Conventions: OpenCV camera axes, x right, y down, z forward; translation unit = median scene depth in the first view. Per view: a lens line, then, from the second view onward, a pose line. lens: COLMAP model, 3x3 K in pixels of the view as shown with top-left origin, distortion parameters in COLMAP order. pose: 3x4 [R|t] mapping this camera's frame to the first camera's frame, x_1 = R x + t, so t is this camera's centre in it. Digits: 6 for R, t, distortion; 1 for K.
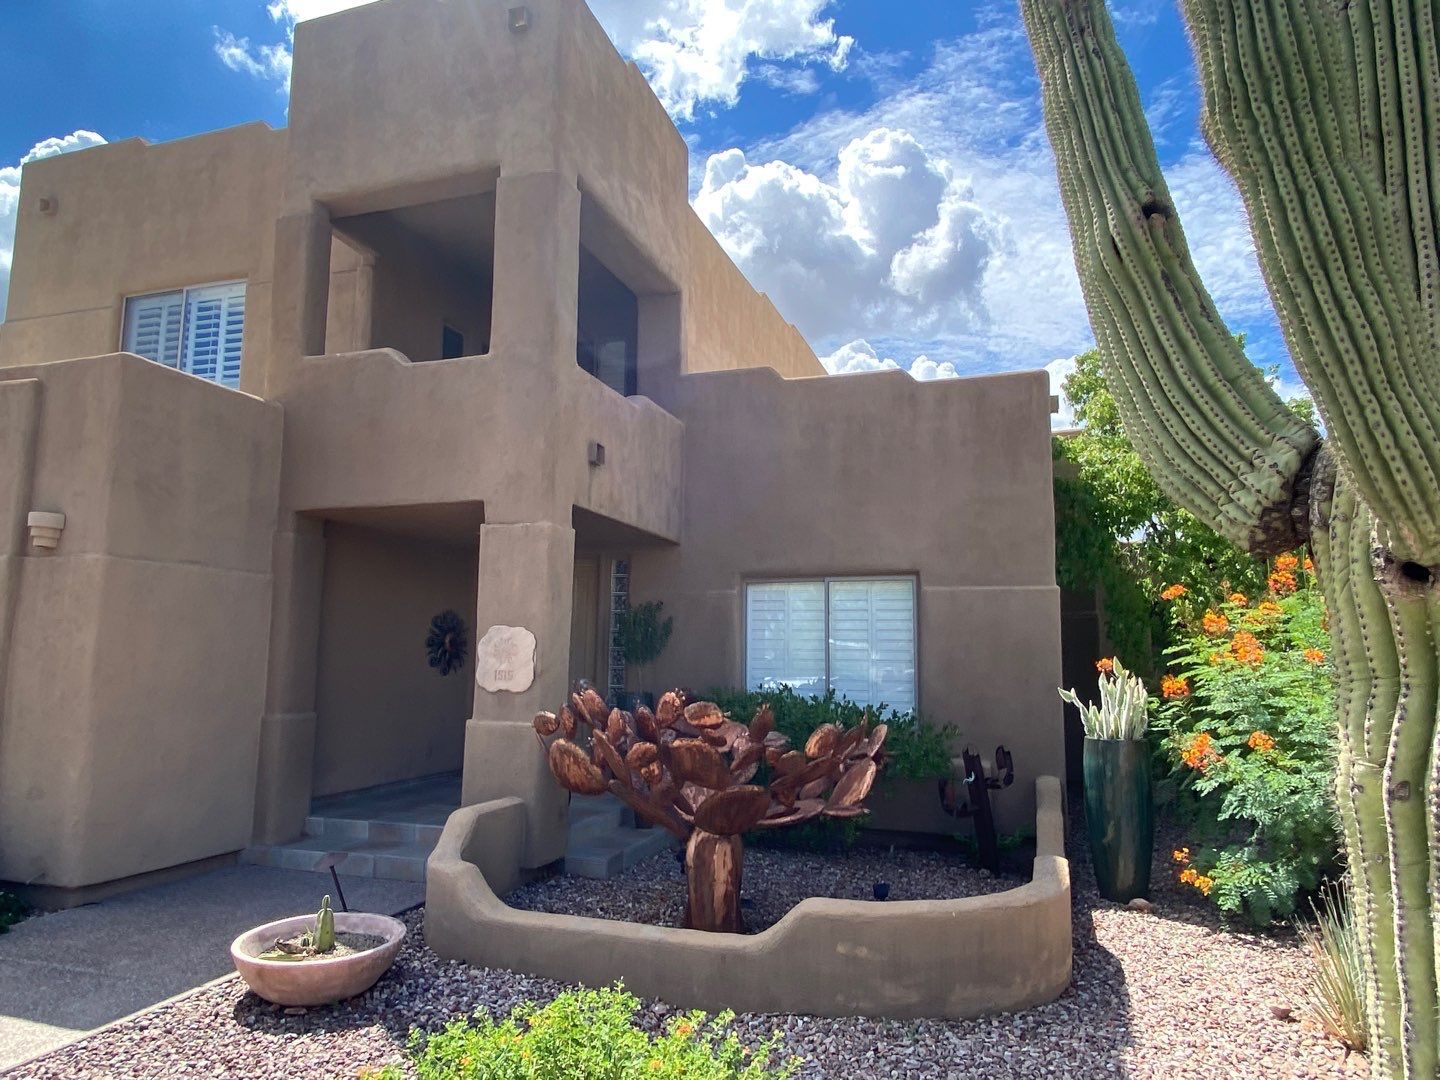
lens RADIAL K [[920.7, 0, 731.1], [0, 920.7, 540.9], [0, 0, 1]] dist [0.047747, -0.037563]
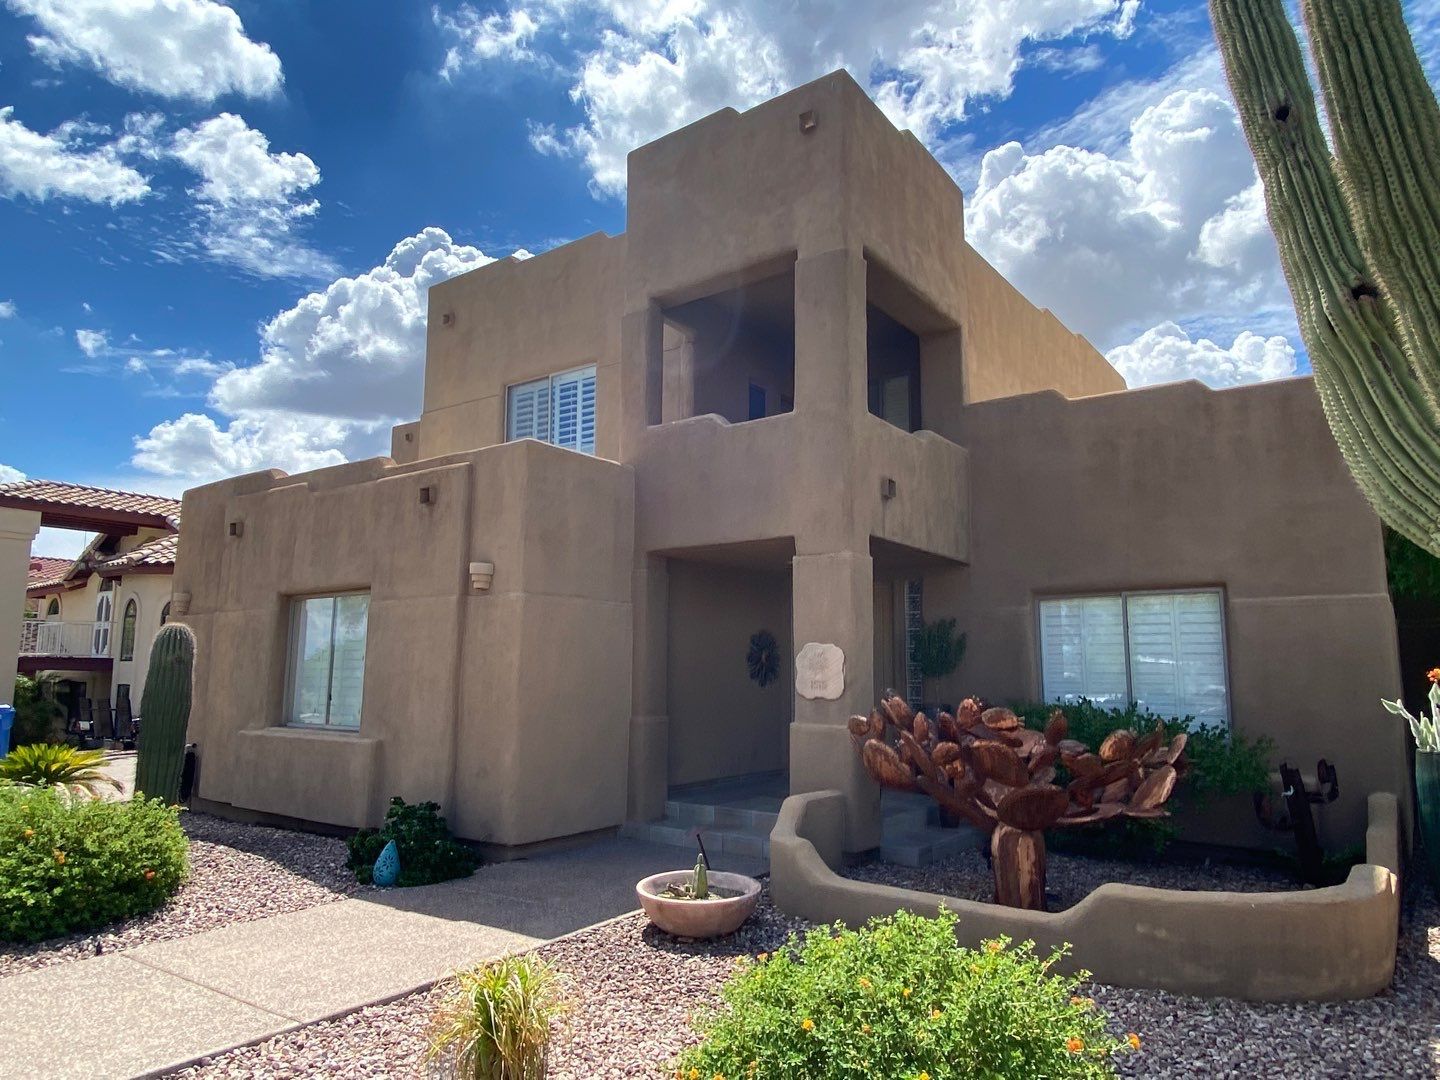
lens RADIAL K [[920.7, 0, 725.9], [0, 920.7, 546.1], [0, 0, 1]] dist [0.047747, -0.037563]
pose [[0.950252, -0.047185, -0.307888, 0.007855], [0.043226, 0.998872, -0.019670, -0.011788], [0.308469, 0.005383, 0.951219, -0.138174]]
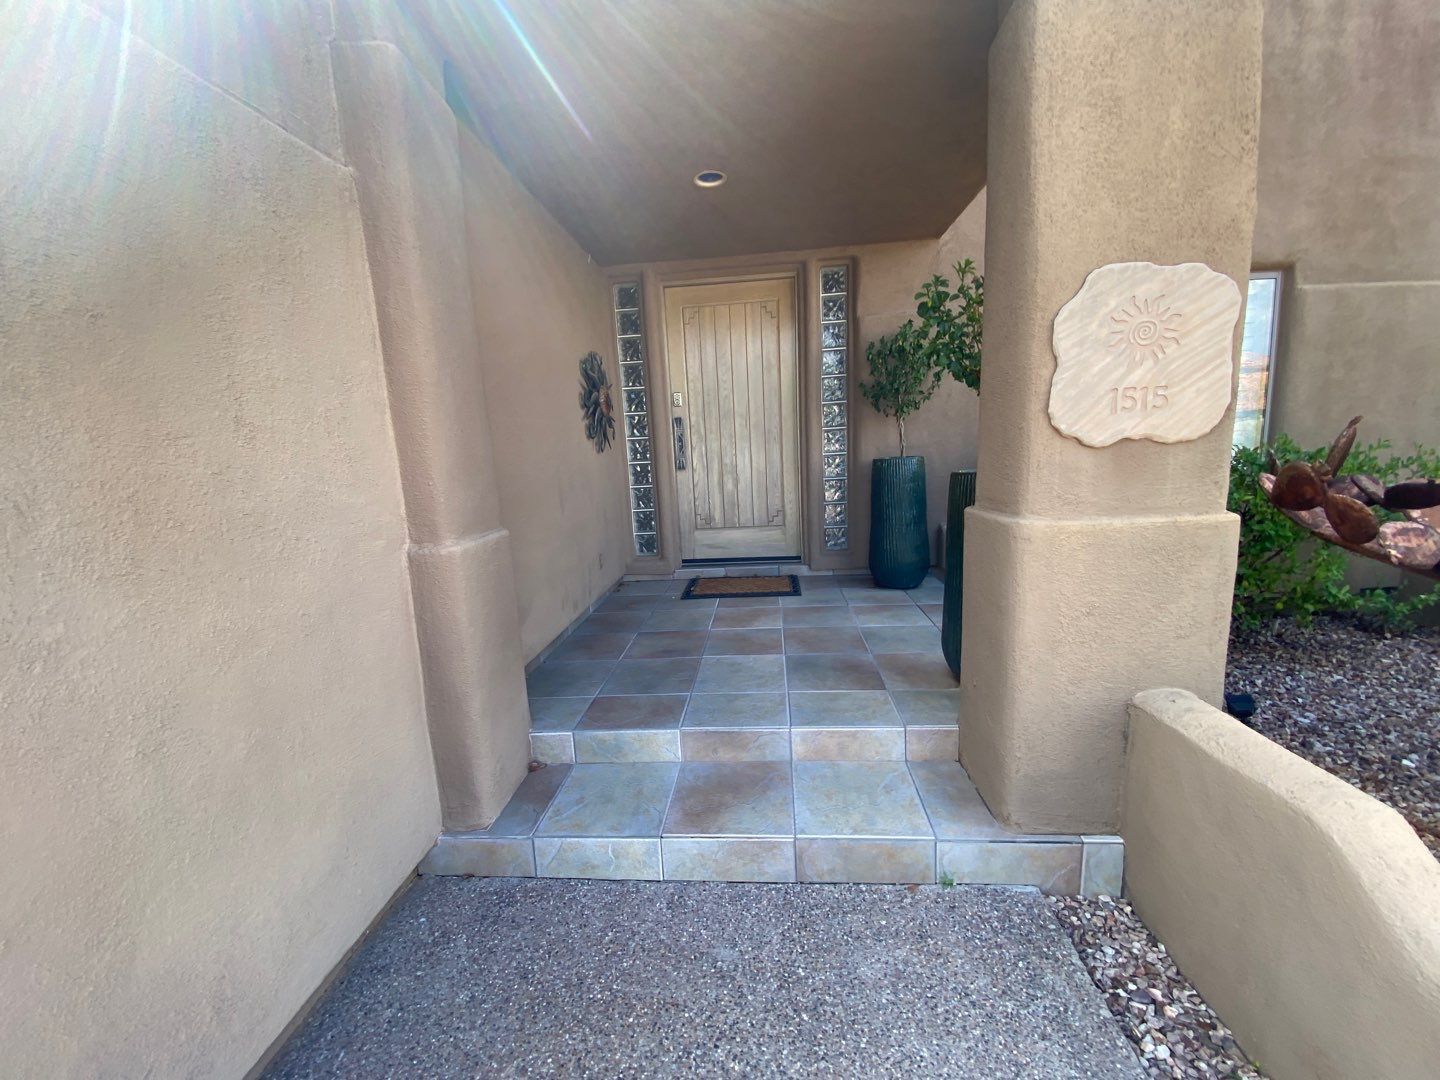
lens RADIAL K [[578.0, 0, 725.2], [0, 578.0, 539.3], [0, 0, 1]] dist [-0.003222, -0.000618]
pose [[0.968587, -0.100061, 0.227656, -0.448290], [0.031832, 0.957831, 0.285562, 0.121093], [-0.246630, -0.269345, 0.930928, 0.767089]]
